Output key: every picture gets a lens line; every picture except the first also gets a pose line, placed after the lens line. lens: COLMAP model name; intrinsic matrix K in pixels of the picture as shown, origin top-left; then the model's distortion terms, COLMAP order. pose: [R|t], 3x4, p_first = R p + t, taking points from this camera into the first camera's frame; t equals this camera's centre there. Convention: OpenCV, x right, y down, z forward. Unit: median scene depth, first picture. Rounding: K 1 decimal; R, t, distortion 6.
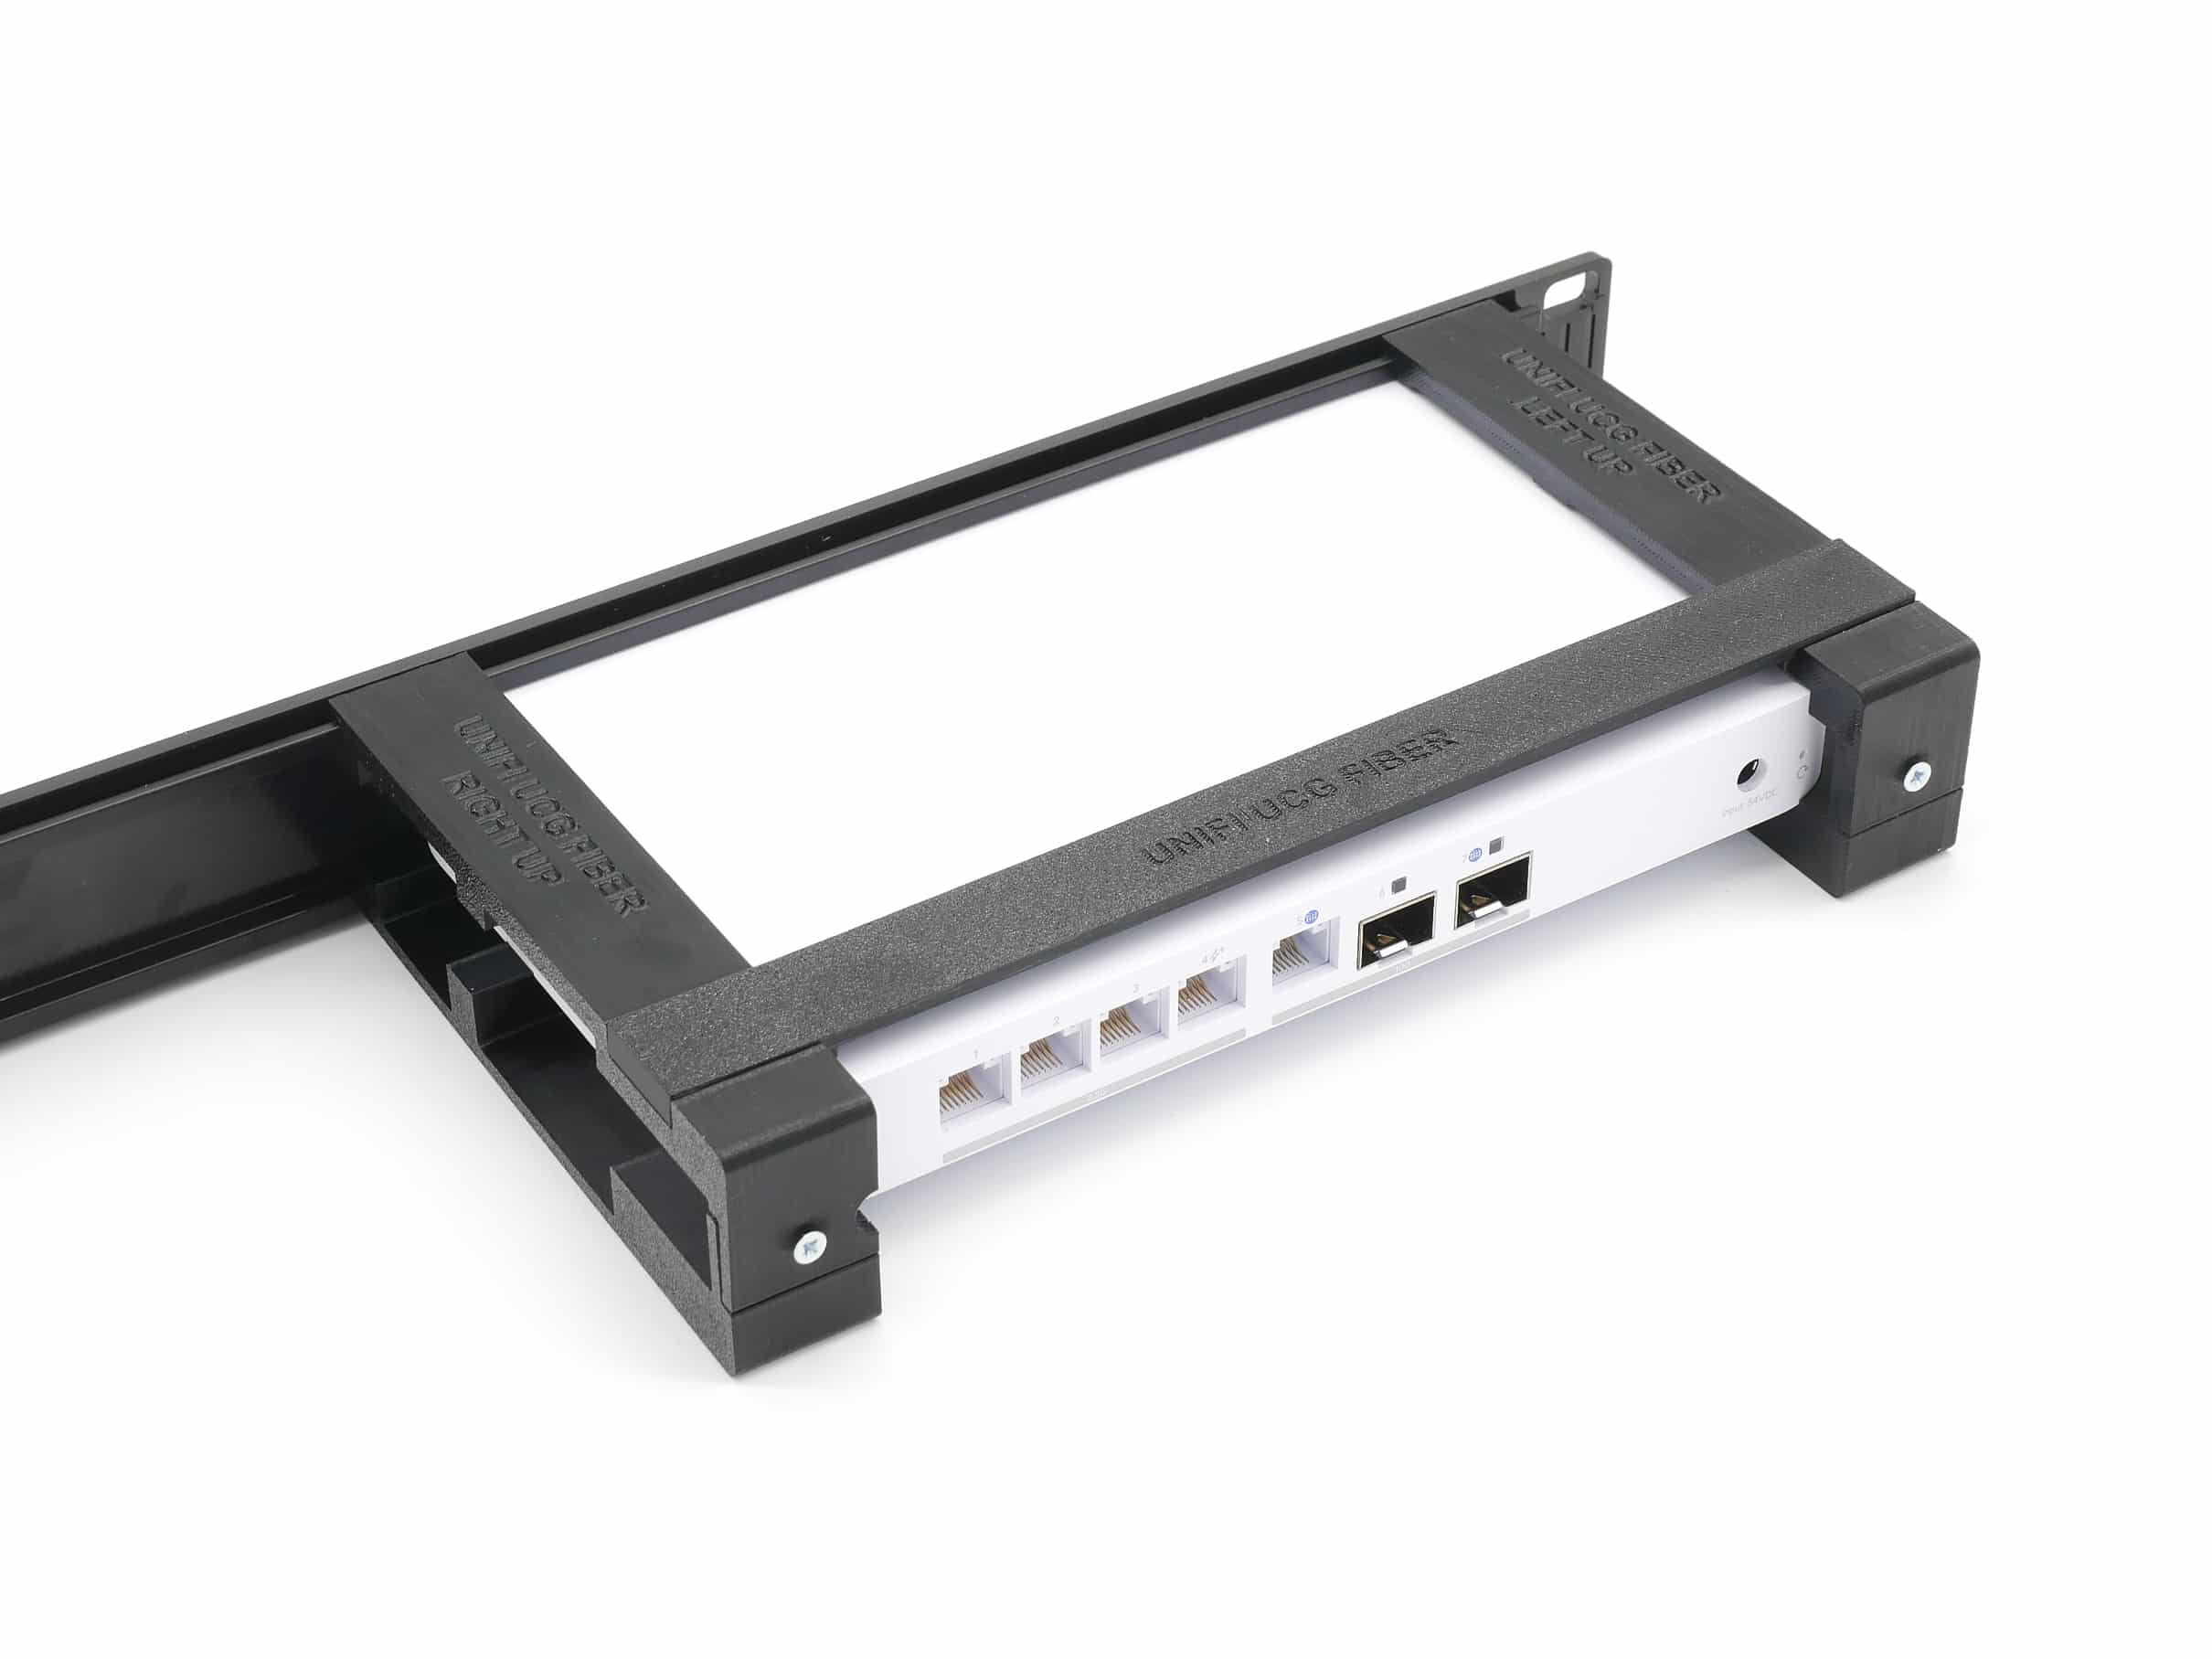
lens RADIAL K [[4188.4, 0, 1106.0], [0, 4188.4, 829.5], [0, 0, 1]] dist [0.046634, 0.109422]
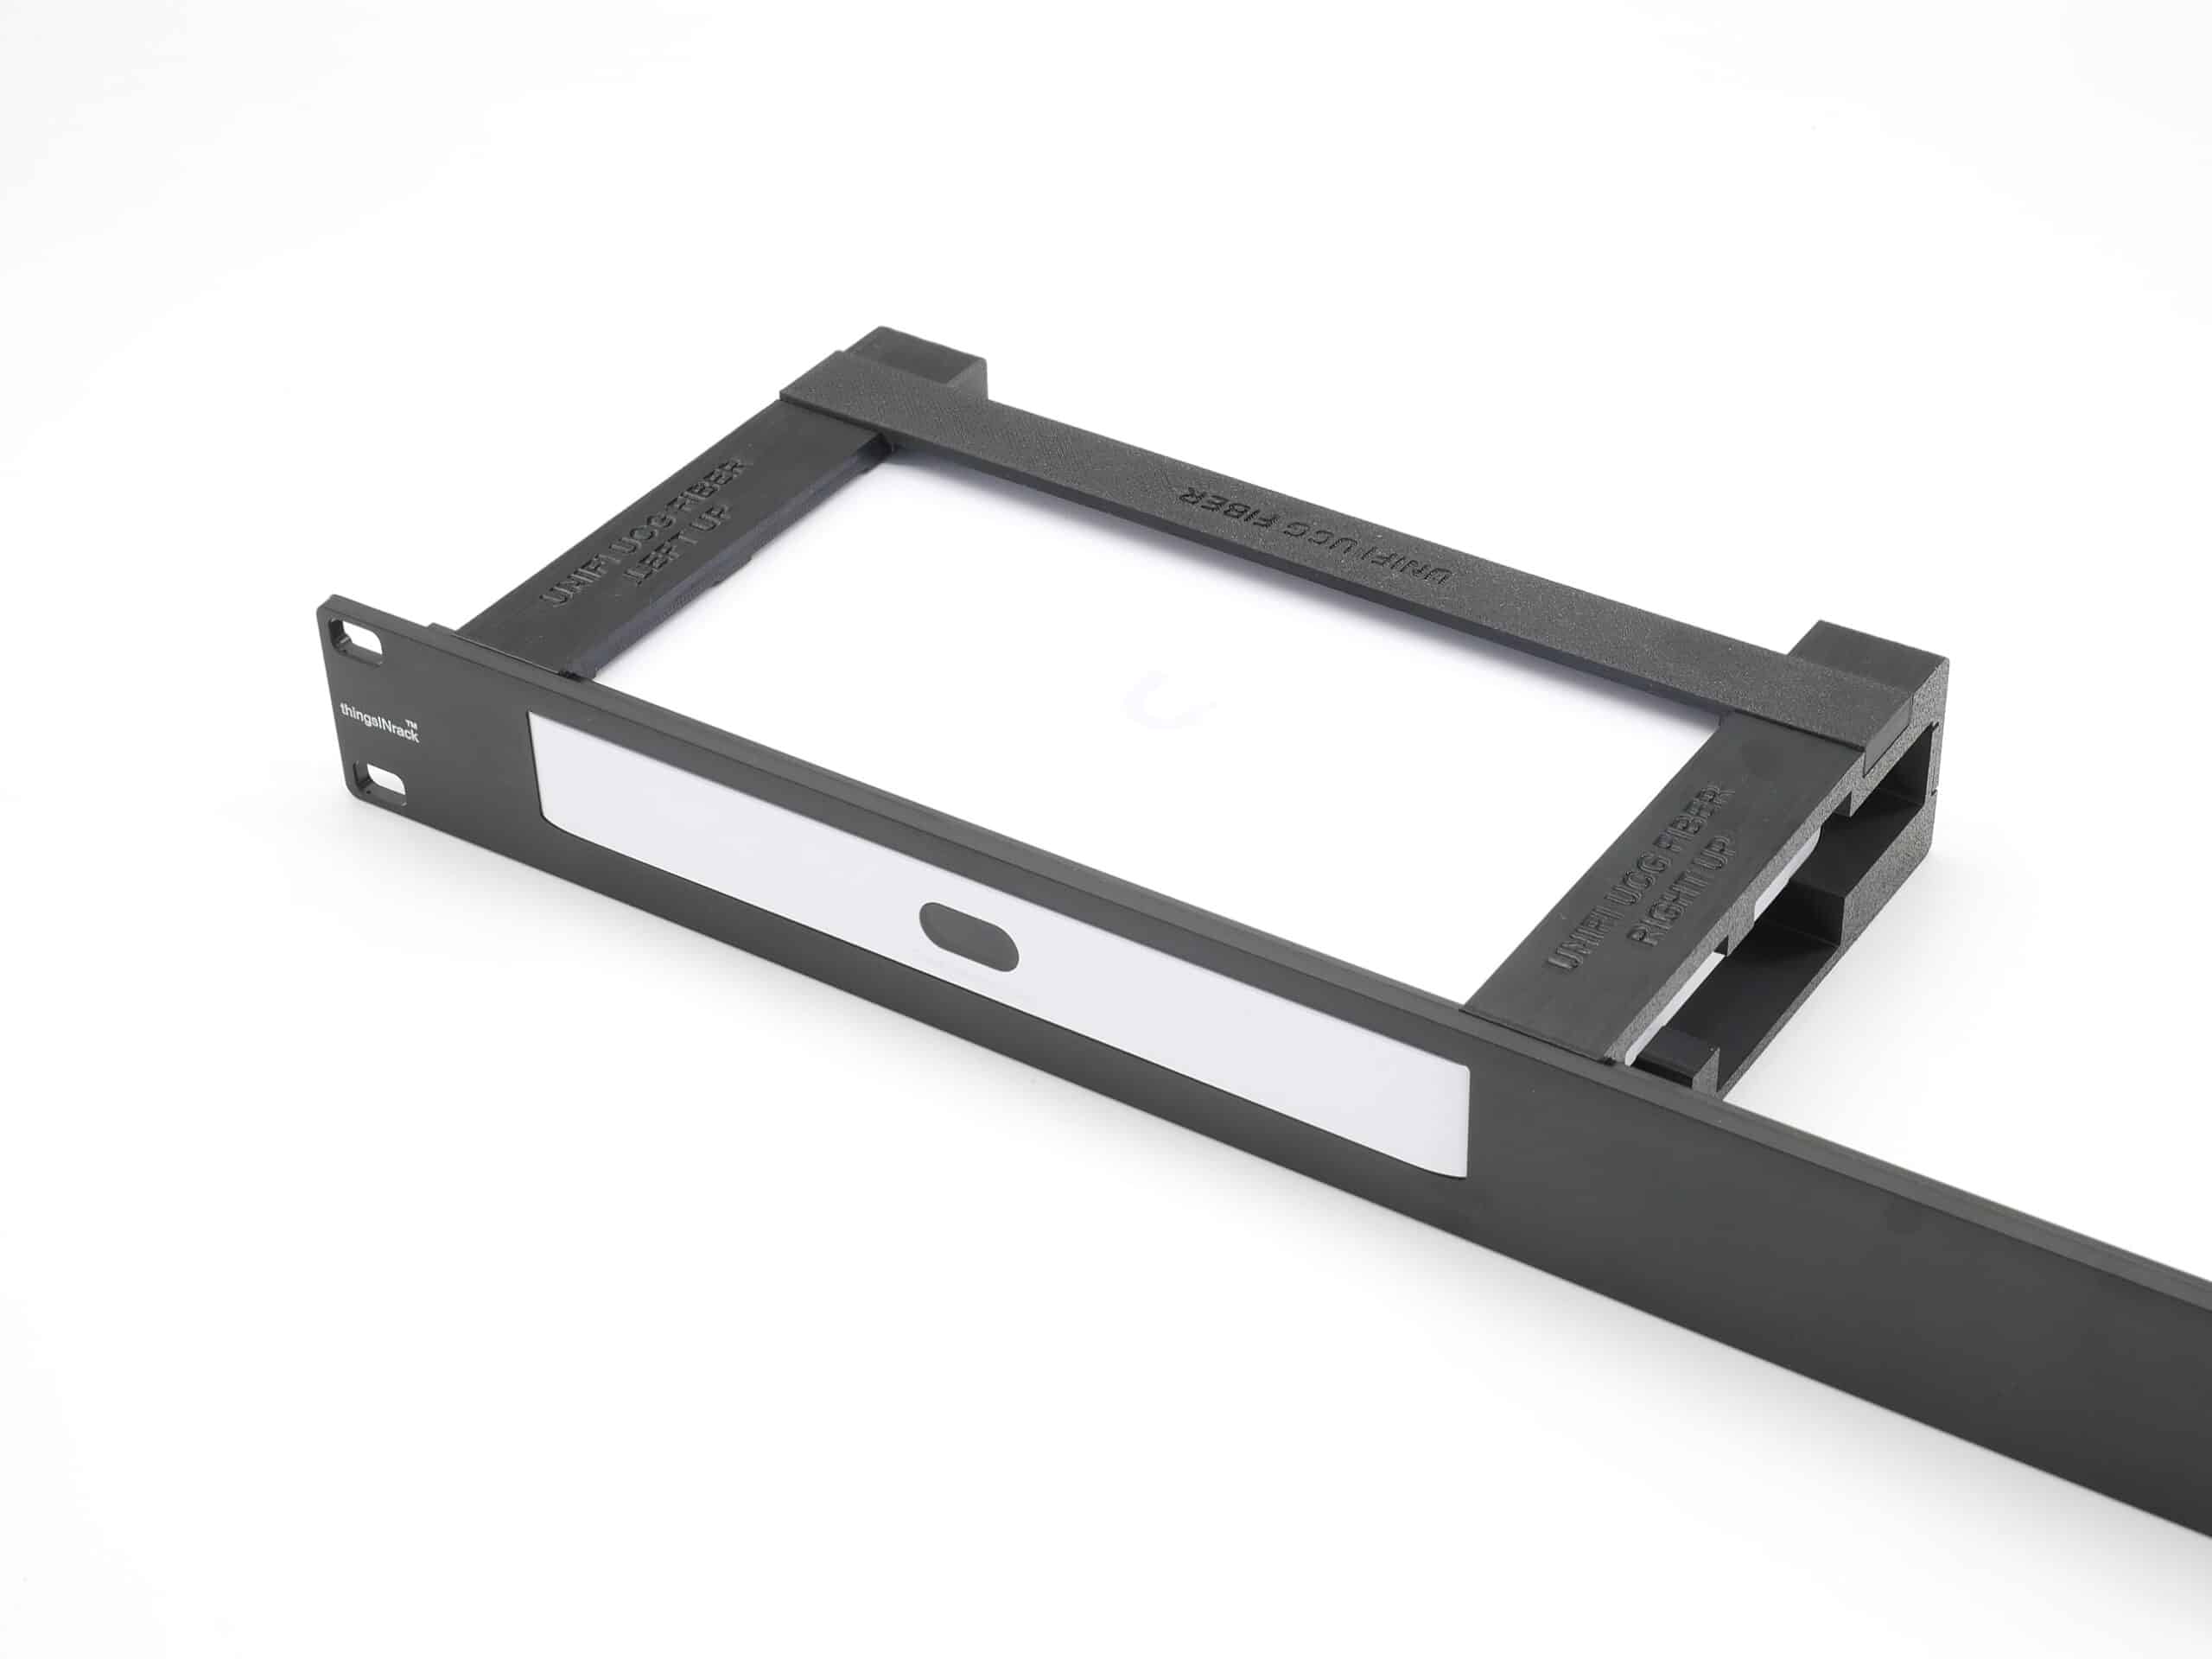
lens RADIAL K [[4188.4, 0, 1106.0], [0, 4188.4, 829.5], [0, 0, 1]] dist [0.046634, 0.109422]
pose [[-0.414420, -0.517189, 0.748847, -0.838161], [0.572935, 0.491052, 0.656211, -0.758669], [-0.707108, 0.700988, 0.092814, 0.961206]]
